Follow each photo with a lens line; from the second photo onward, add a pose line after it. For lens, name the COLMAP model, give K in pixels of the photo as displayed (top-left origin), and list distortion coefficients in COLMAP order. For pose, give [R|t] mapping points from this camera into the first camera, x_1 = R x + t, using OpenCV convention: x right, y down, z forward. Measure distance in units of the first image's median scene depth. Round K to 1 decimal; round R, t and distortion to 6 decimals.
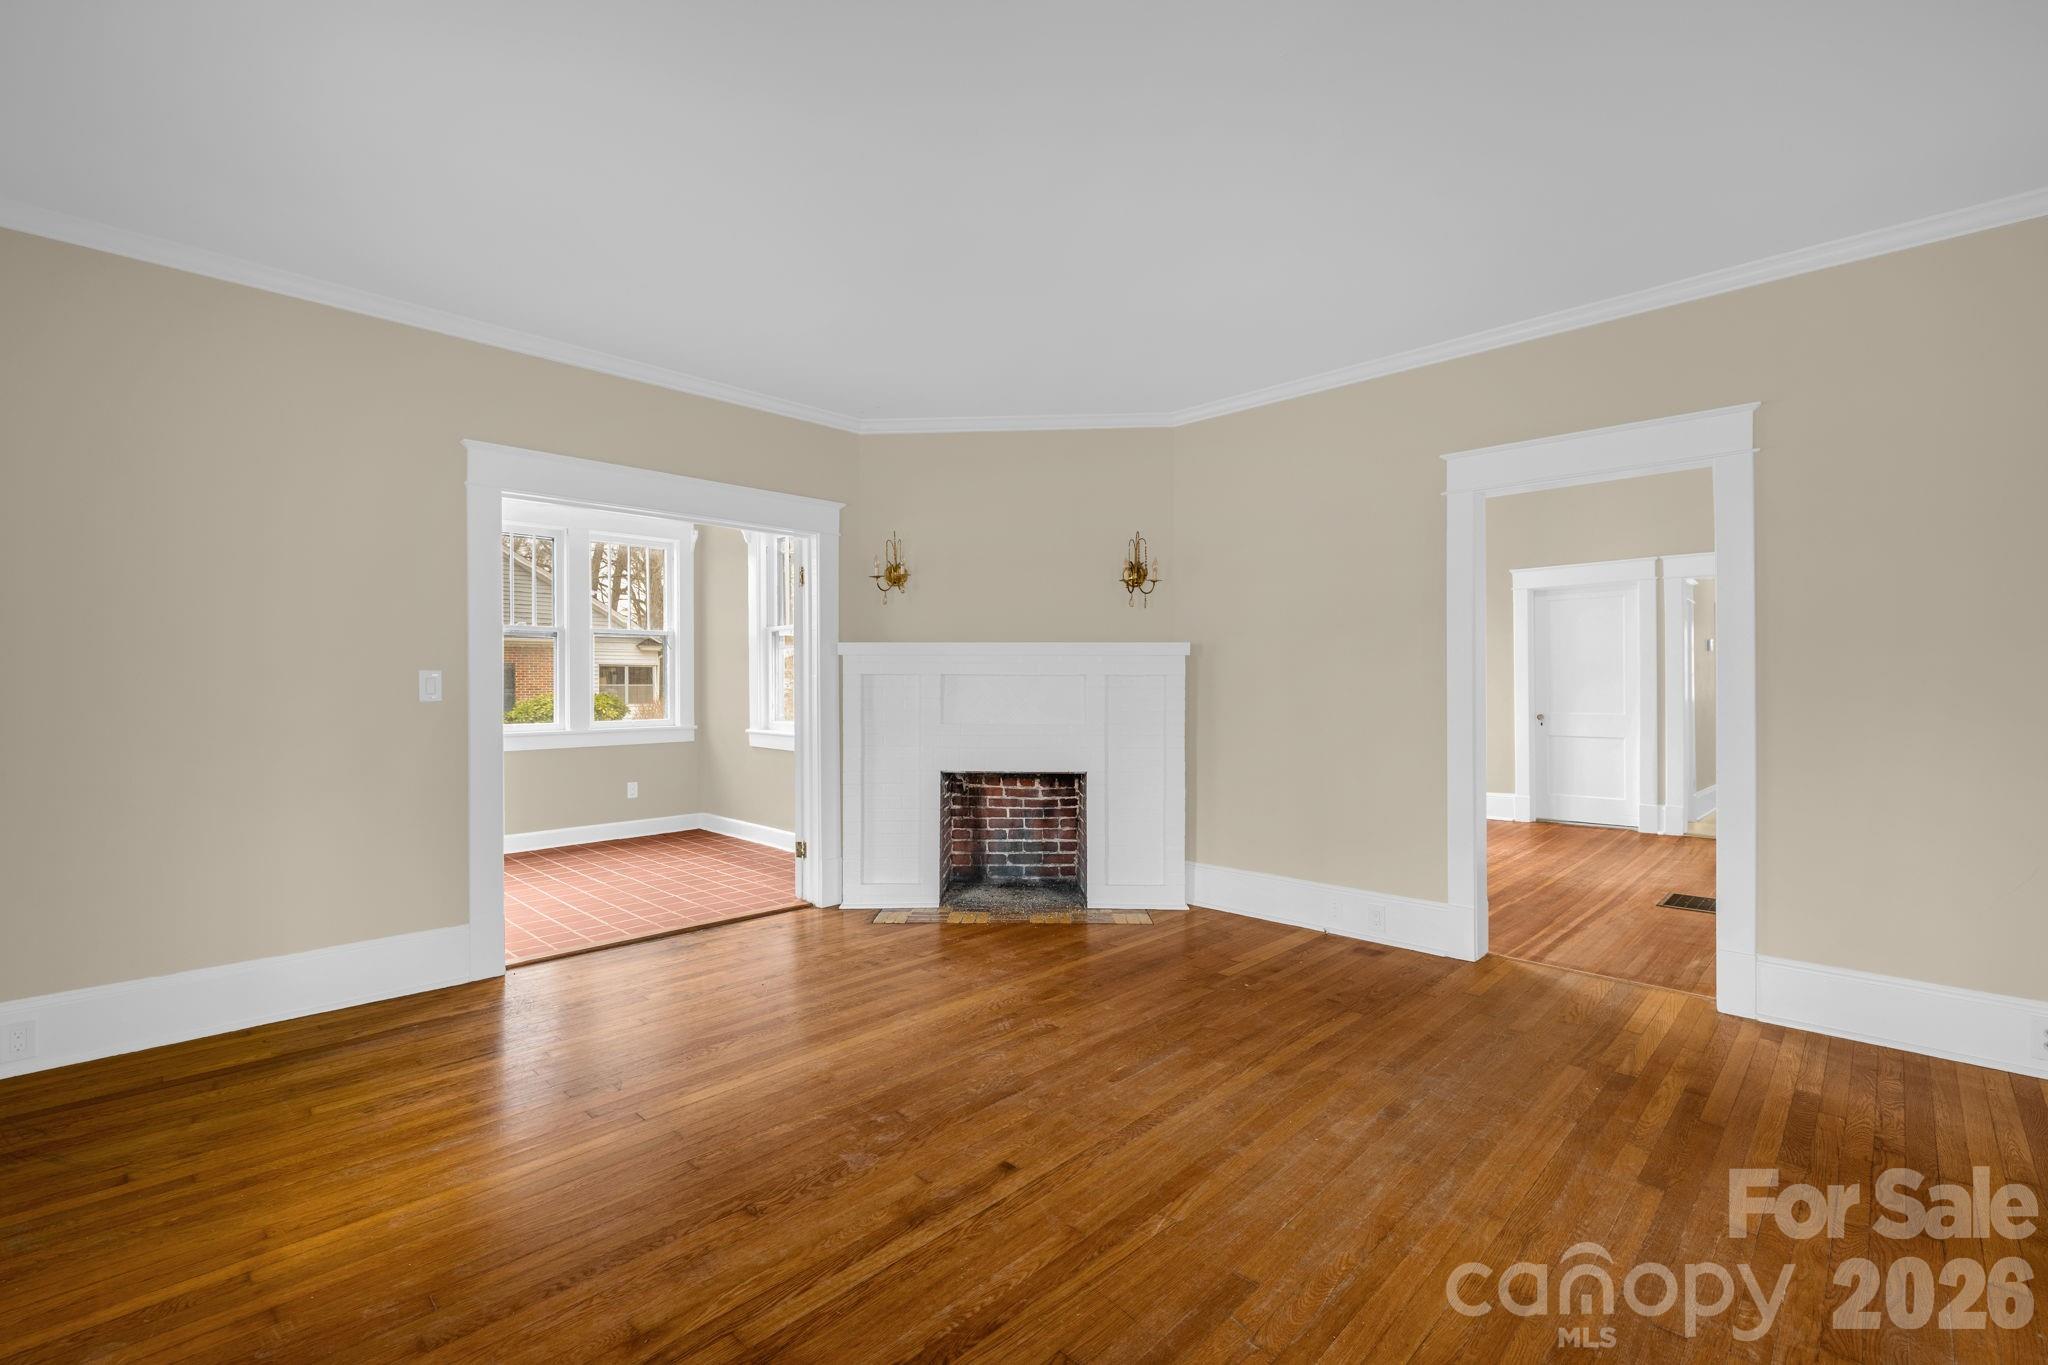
lens RADIAL K [[890.5, 0, 1022.3], [0, 890.5, 681.7], [0, 0, 1]] dist [0.001091, 0.000000]
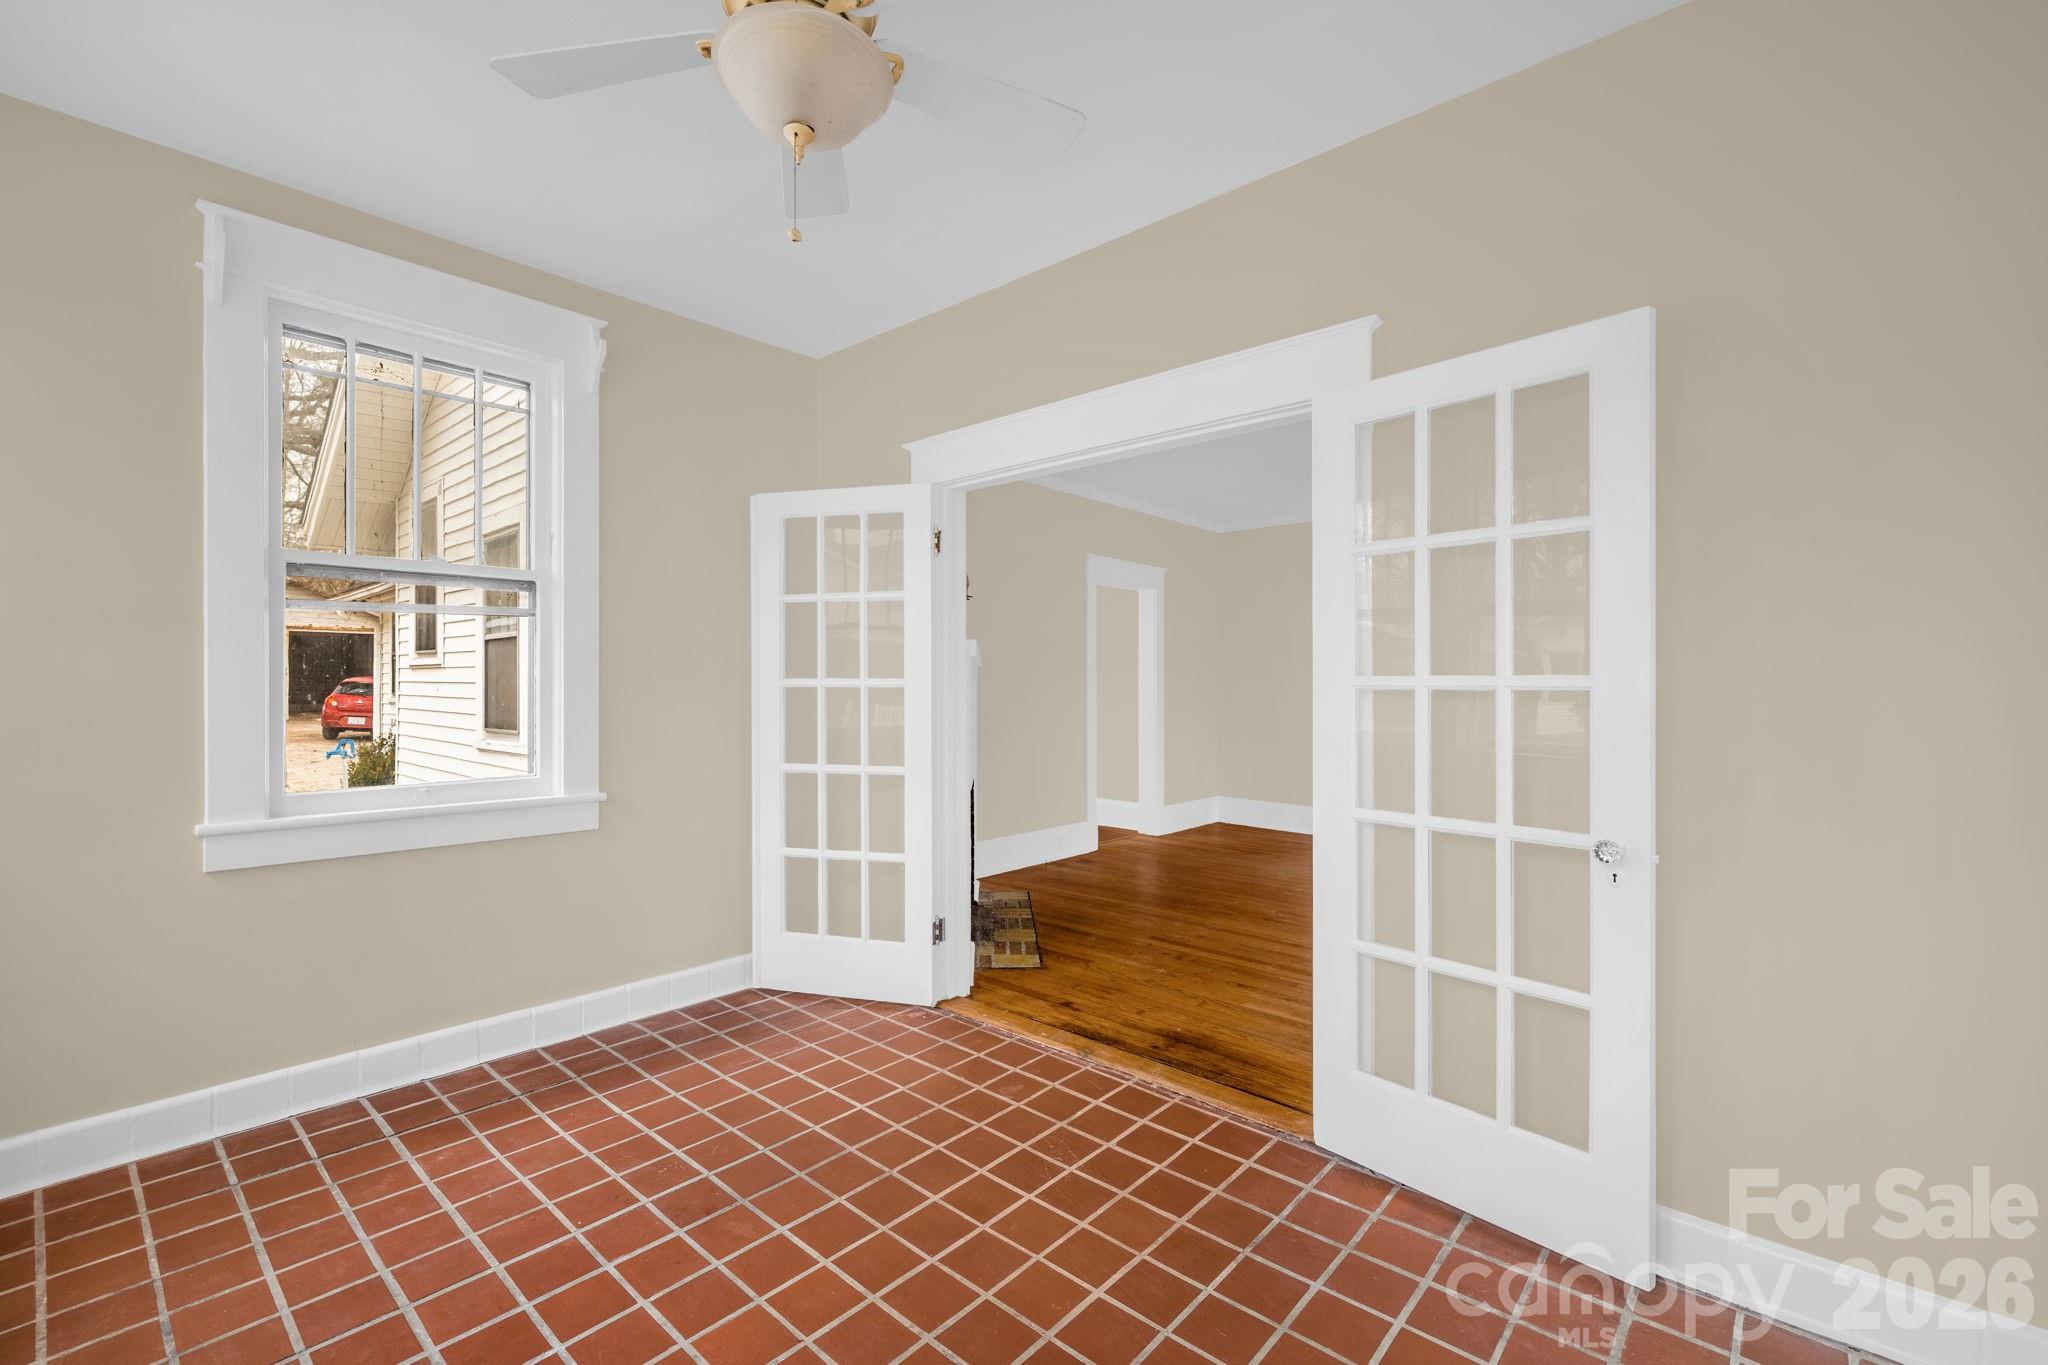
lens RADIAL K [[890.5, 0, 1022.8], [0, 890.5, 684.1], [0, 0, 1]] dist [0.001091, 0.000000]
pose [[-0.038796, 0.000622, 0.999247, -1.035869], [-0.000412, 1.000000, -0.000639, -0.001928], [-0.999247, -0.000437, -0.038796, 1.056318]]
